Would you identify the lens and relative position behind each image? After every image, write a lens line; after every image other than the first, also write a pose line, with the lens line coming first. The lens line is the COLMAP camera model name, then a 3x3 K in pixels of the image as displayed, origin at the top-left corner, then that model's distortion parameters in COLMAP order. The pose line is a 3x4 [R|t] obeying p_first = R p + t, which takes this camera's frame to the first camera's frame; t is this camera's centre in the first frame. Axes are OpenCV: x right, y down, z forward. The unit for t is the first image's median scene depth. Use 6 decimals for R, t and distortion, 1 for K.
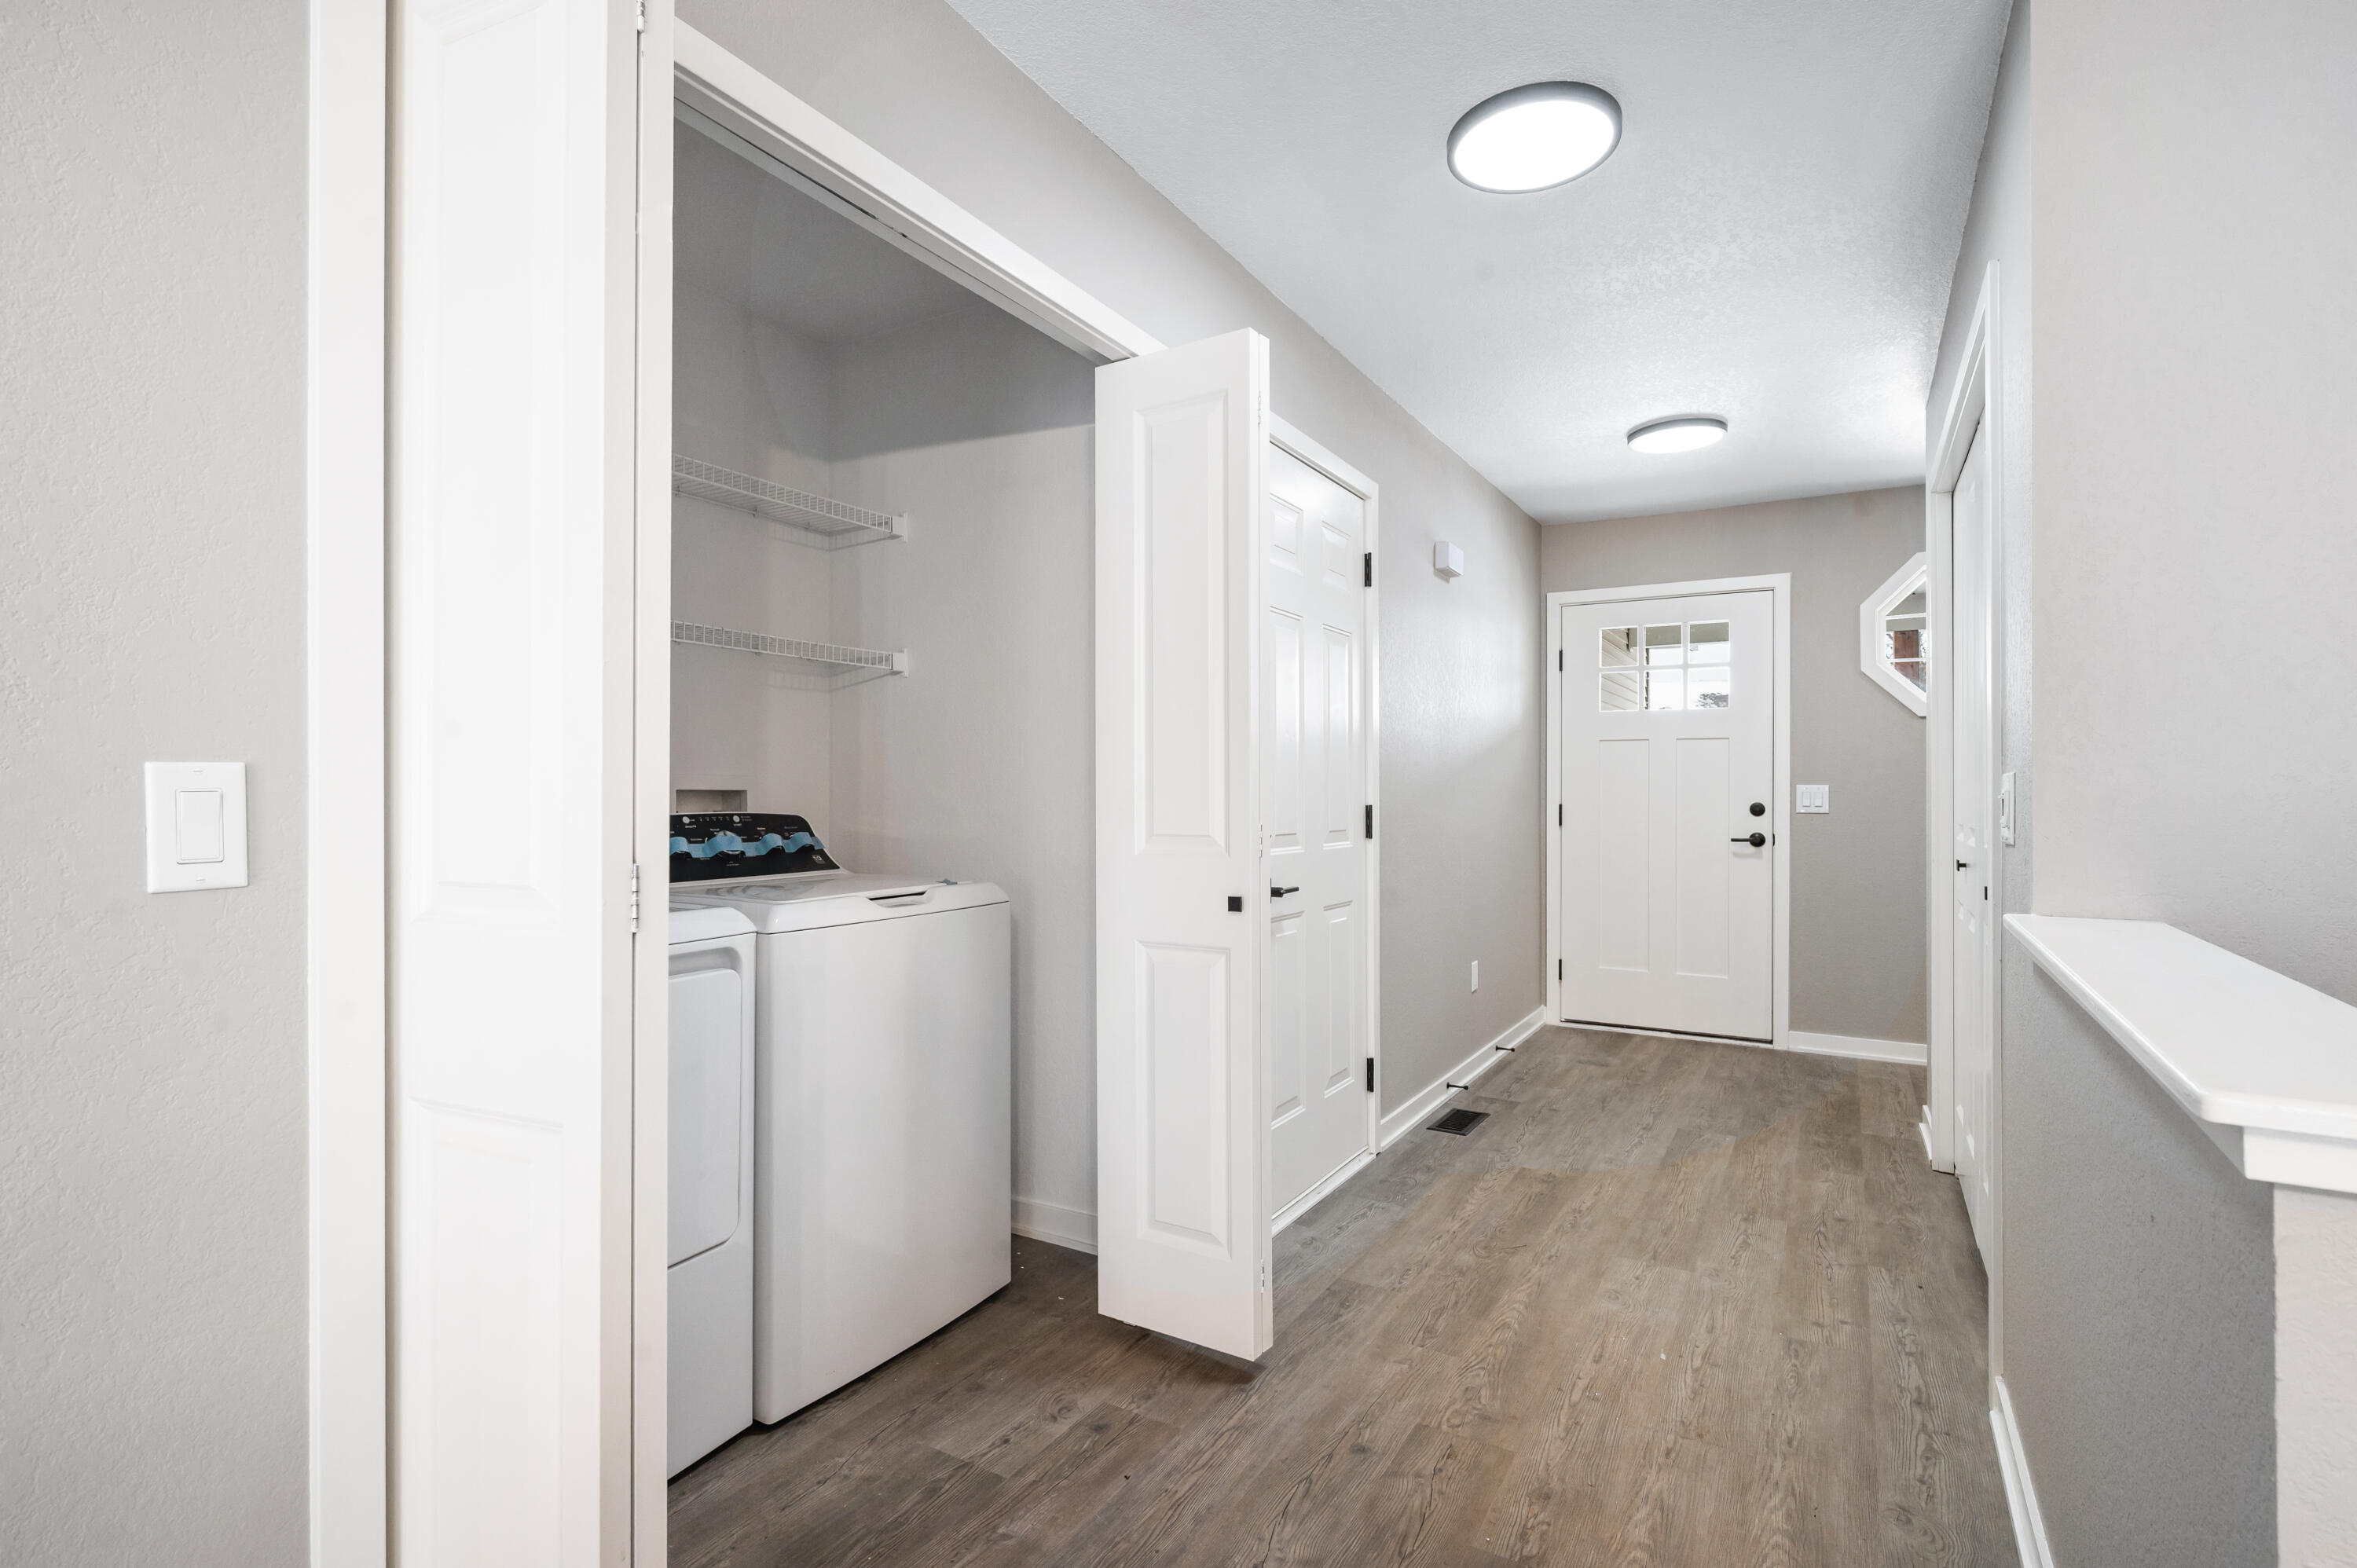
lens RADIAL K [[1128.4, 0, 1178.5], [0, 1128.4, 784.0], [0, 0, 1]] dist [0.000529, 0.000039]
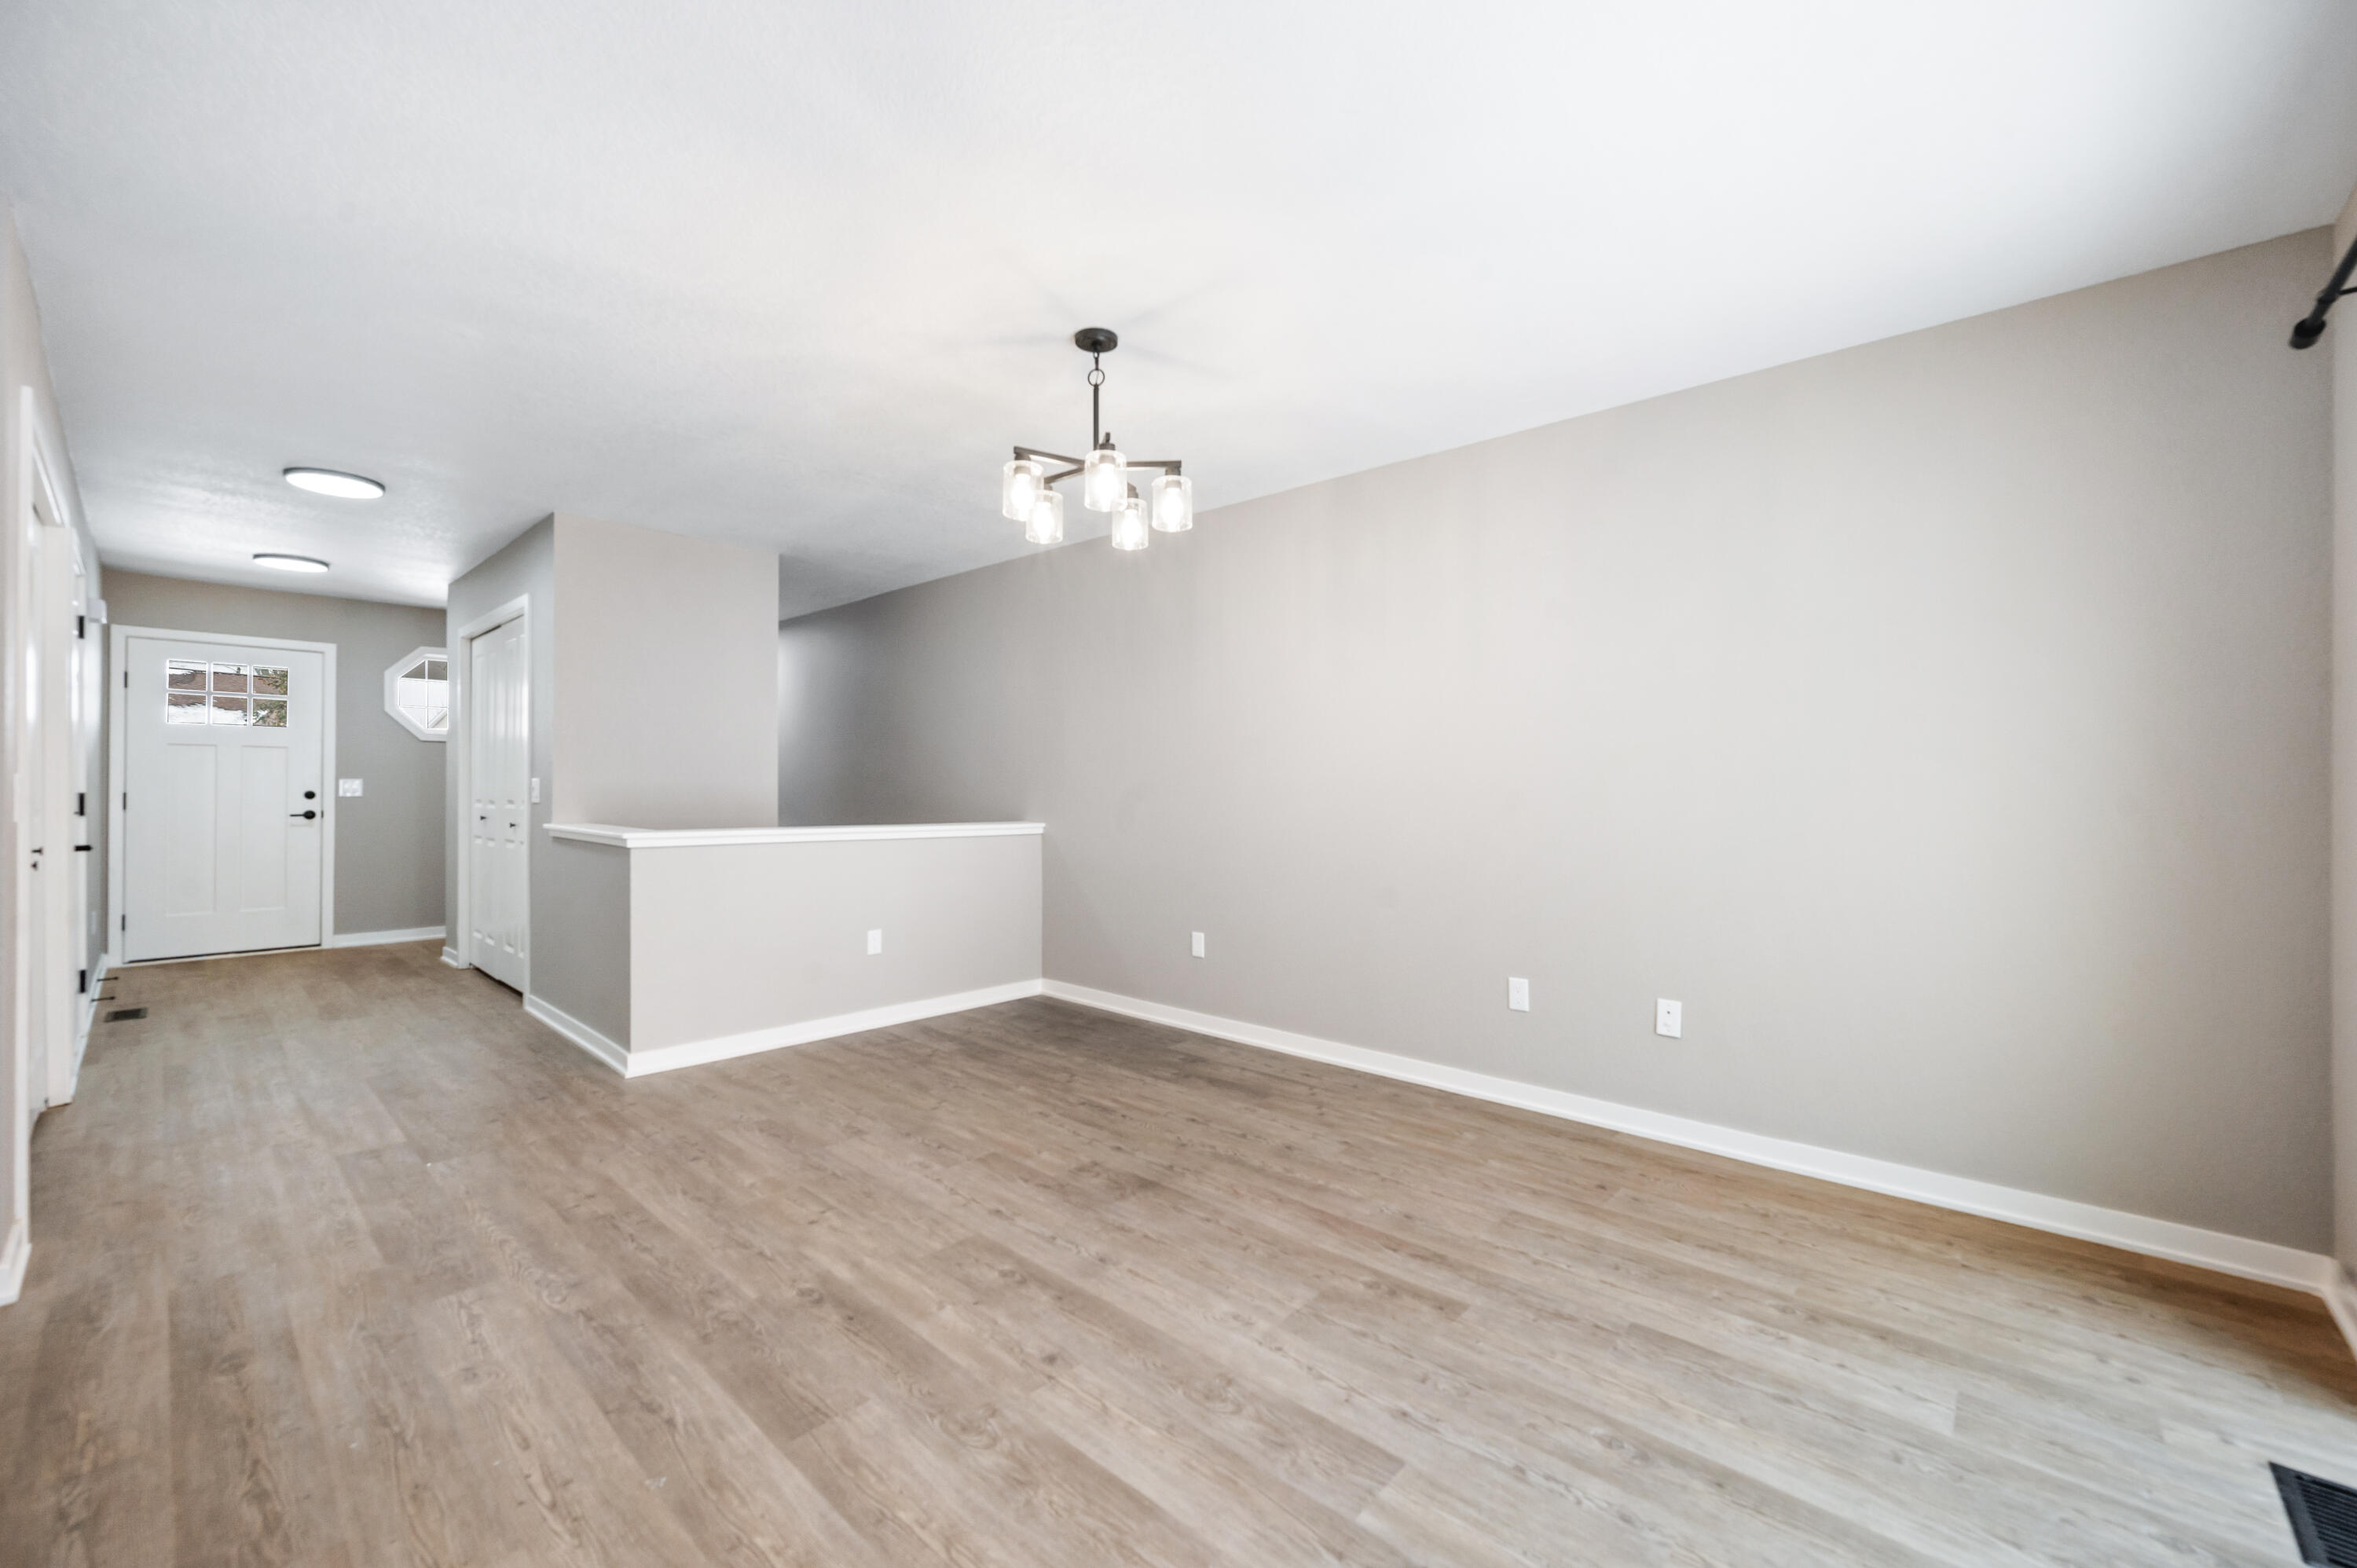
lens RADIAL K [[934.2, 0, 1178.5], [0, 934.2, 784.0], [0, 0, 1]] dist [0.000291, -0.000015]
pose [[0.215097, -0.003581, 0.976586, -0.472257], [-0.006922, 0.999963, 0.005191, -0.006964], [-0.976568, -0.007876, 0.215064, -0.423673]]
